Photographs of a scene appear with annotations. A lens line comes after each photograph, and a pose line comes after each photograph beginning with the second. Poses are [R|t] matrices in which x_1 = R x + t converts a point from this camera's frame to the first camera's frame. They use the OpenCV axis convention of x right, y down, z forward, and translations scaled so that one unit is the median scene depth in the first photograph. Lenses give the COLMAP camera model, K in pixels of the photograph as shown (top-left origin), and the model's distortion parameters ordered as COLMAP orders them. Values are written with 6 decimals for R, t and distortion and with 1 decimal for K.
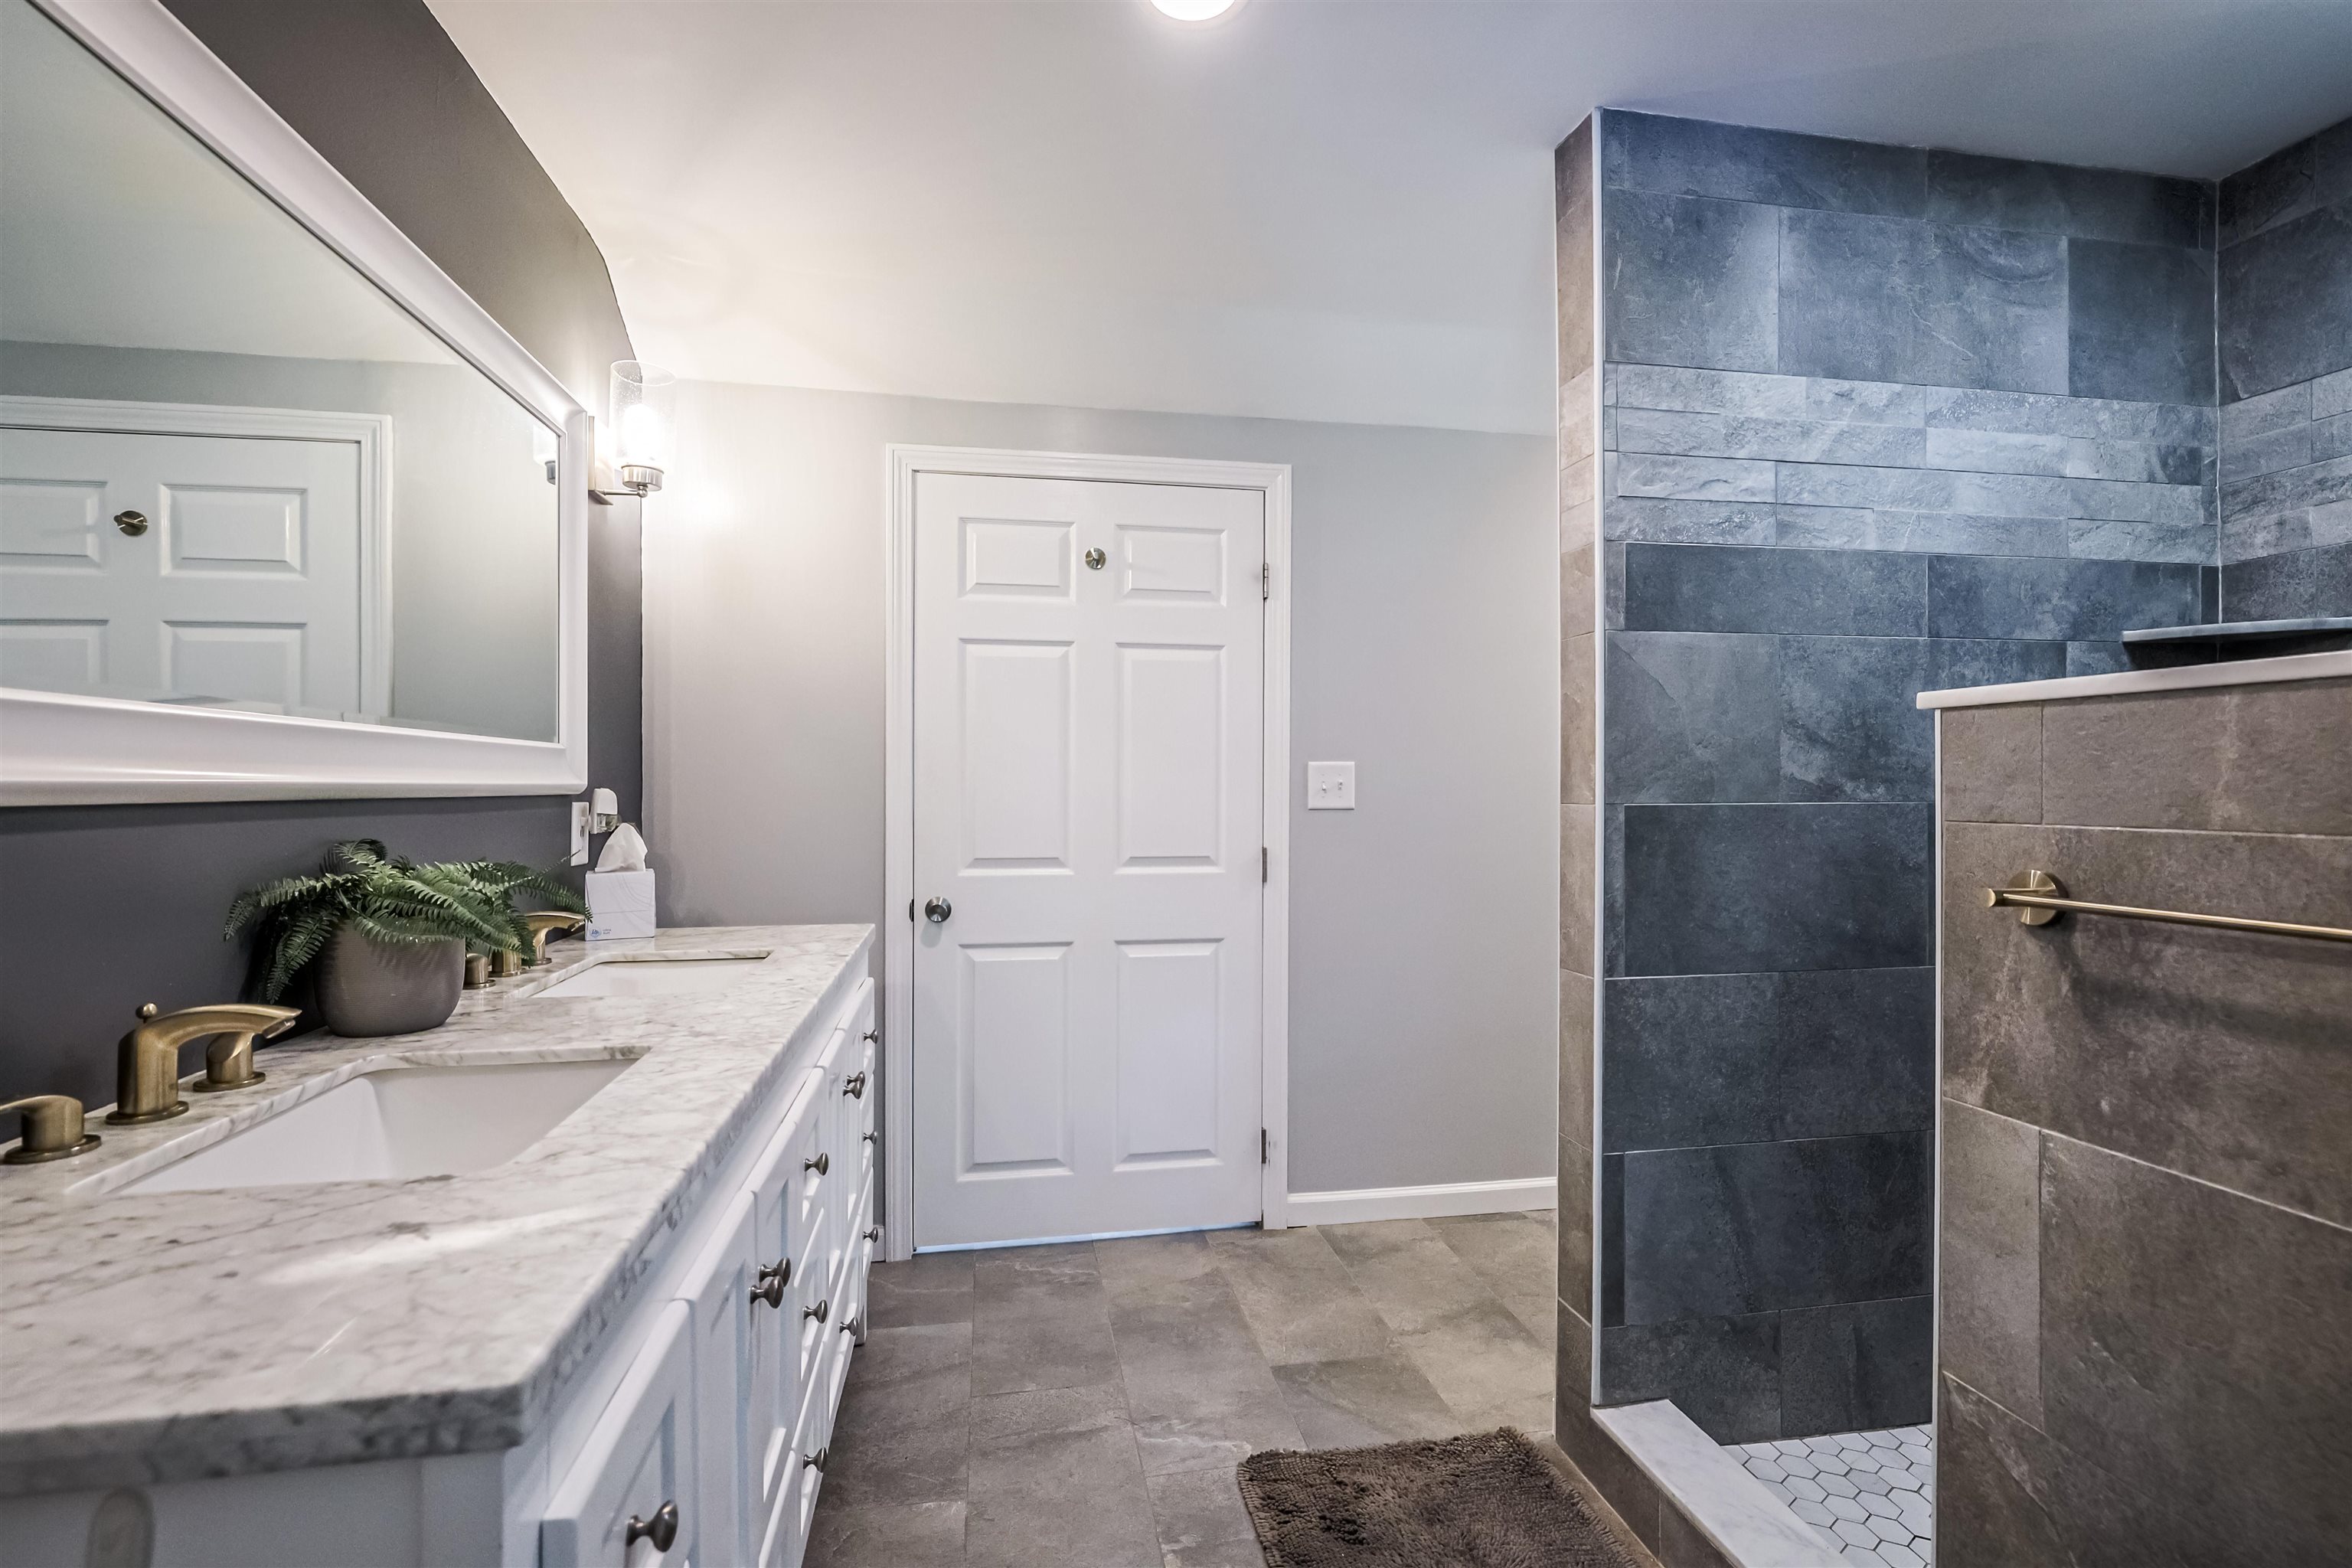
lens RADIAL K [[1069.8, 0, 1169.0], [0, 1069.8, 785.4], [0, 0, 1]] dist [0.001415, 0.000864]
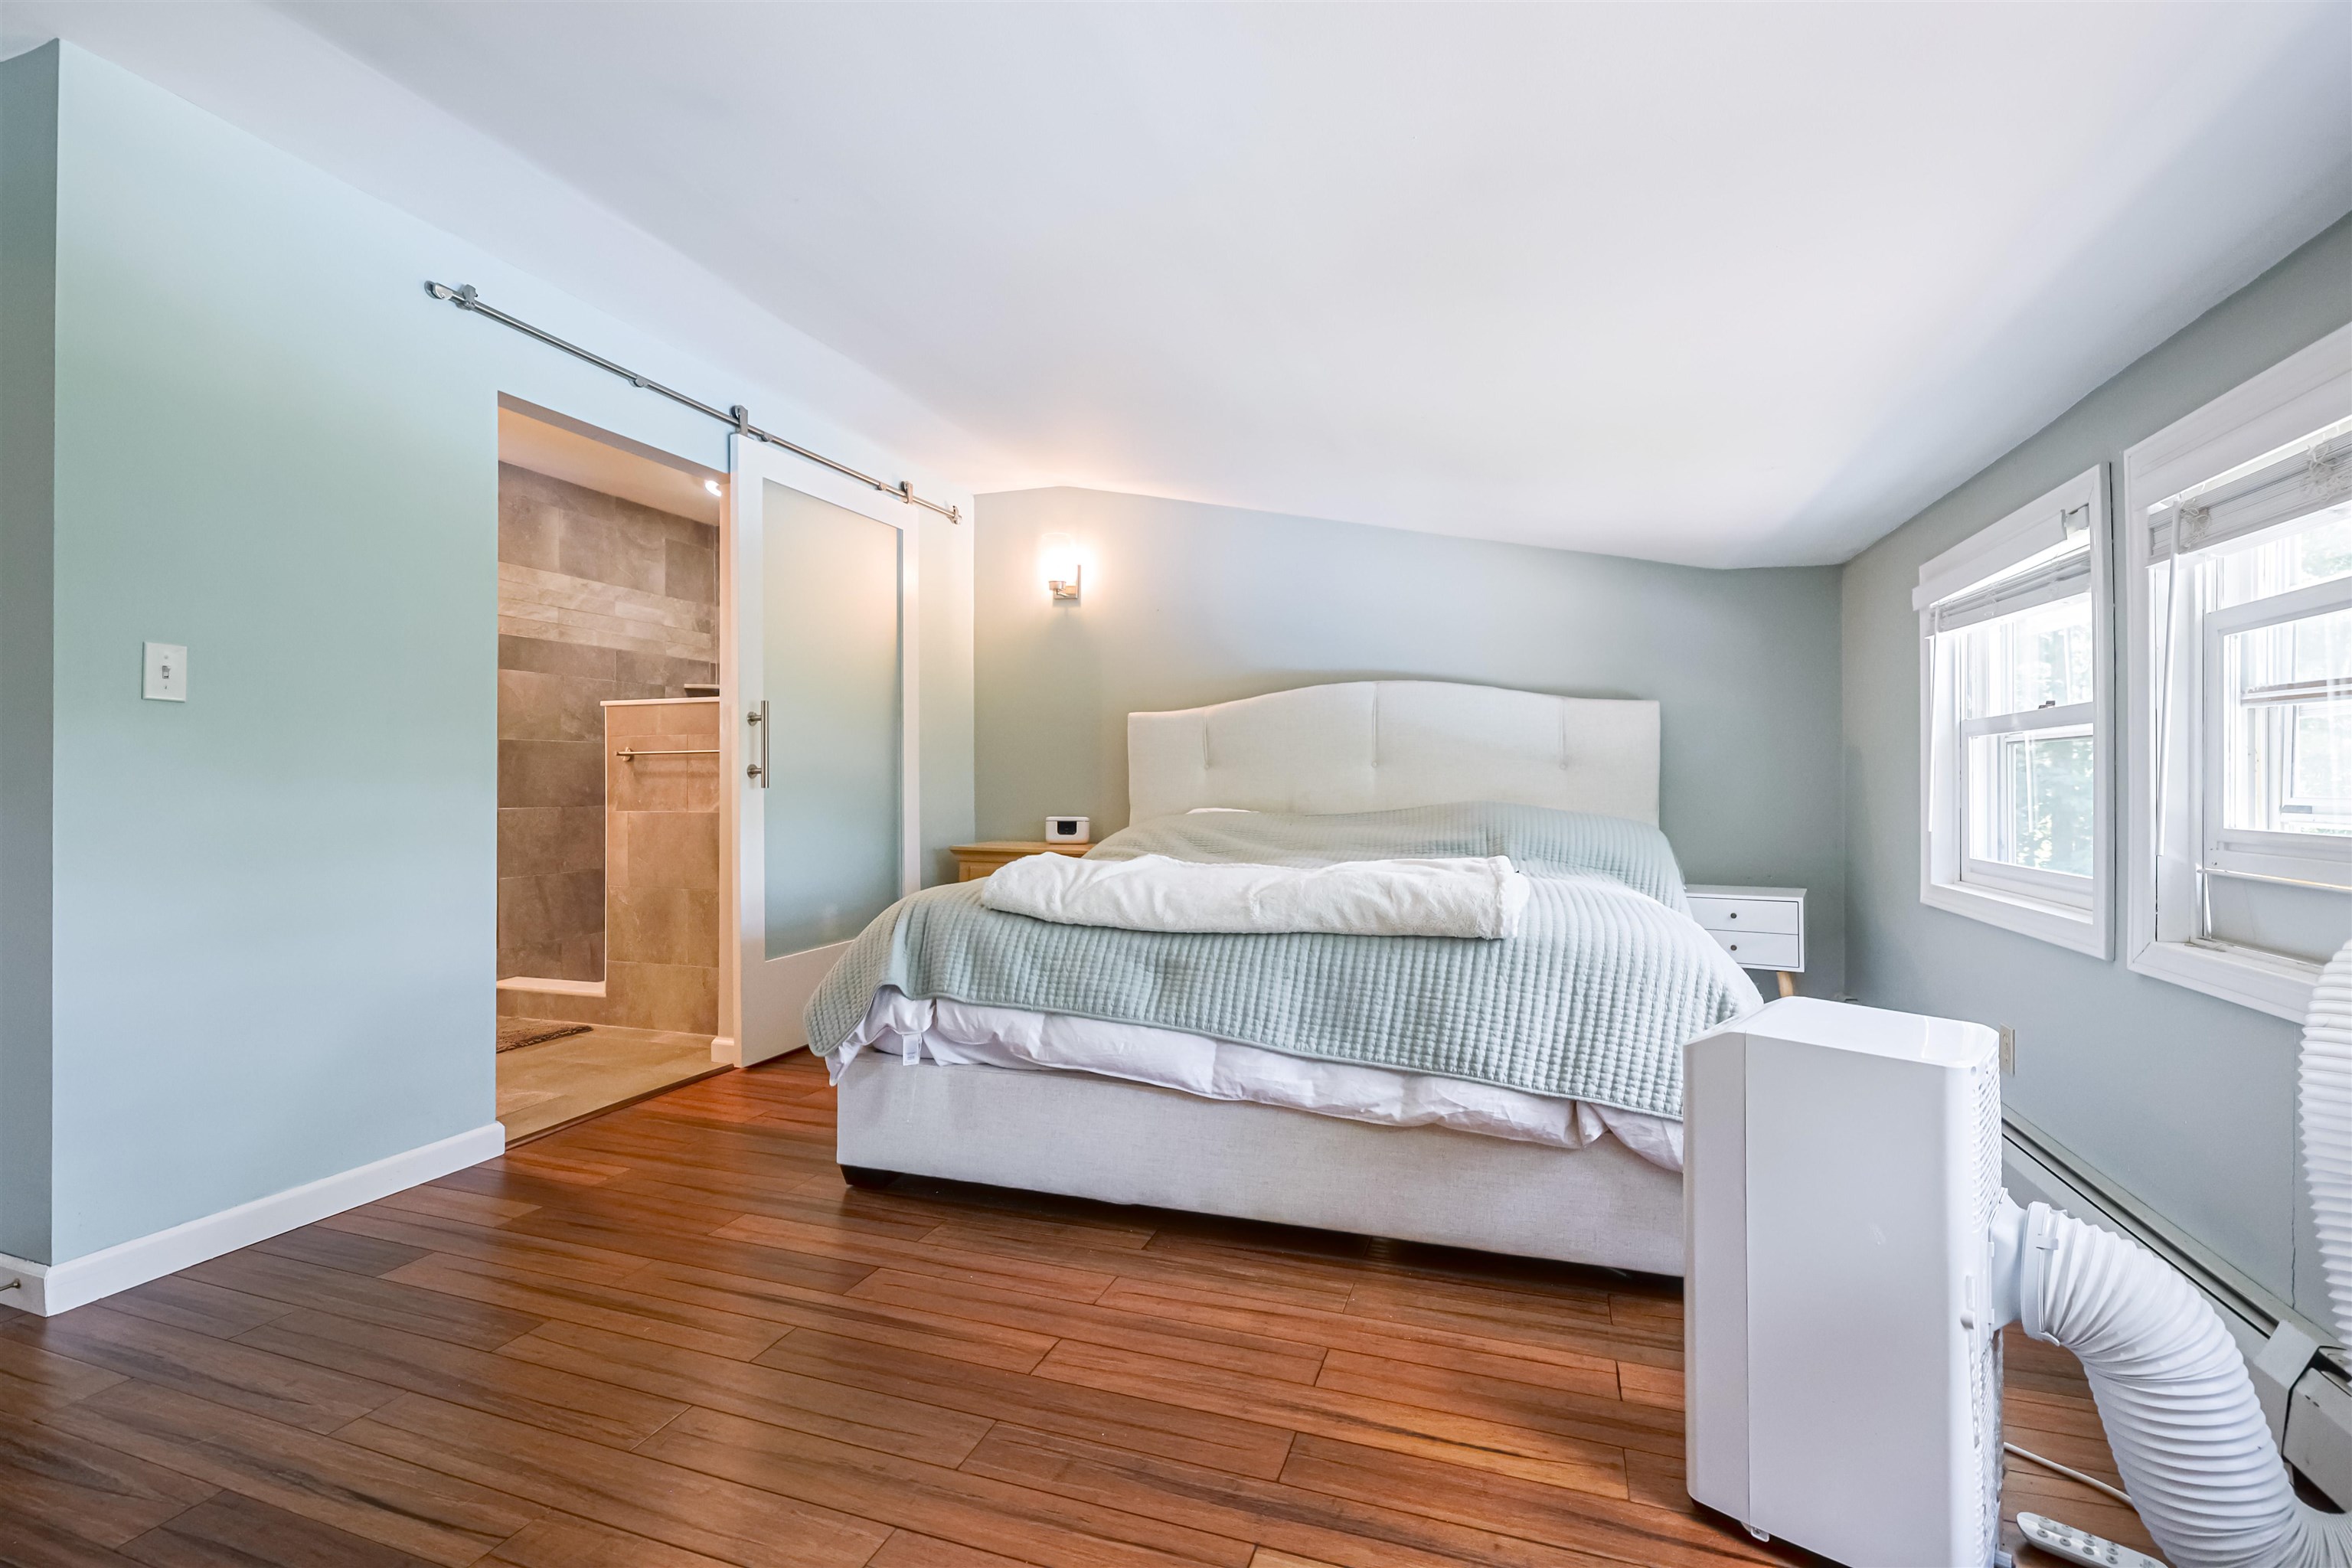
lens RADIAL K [[1069.8, 0, 1179.3], [0, 1069.8, 781.7], [0, 0, 1]] dist [0.001415, 0.000864]
pose [[0.495801, -0.001243, 0.868435, -0.915497], [0.004020, 0.999992, -0.000864, 0.121848], [-0.868427, 0.003919, 0.495802, -1.547455]]
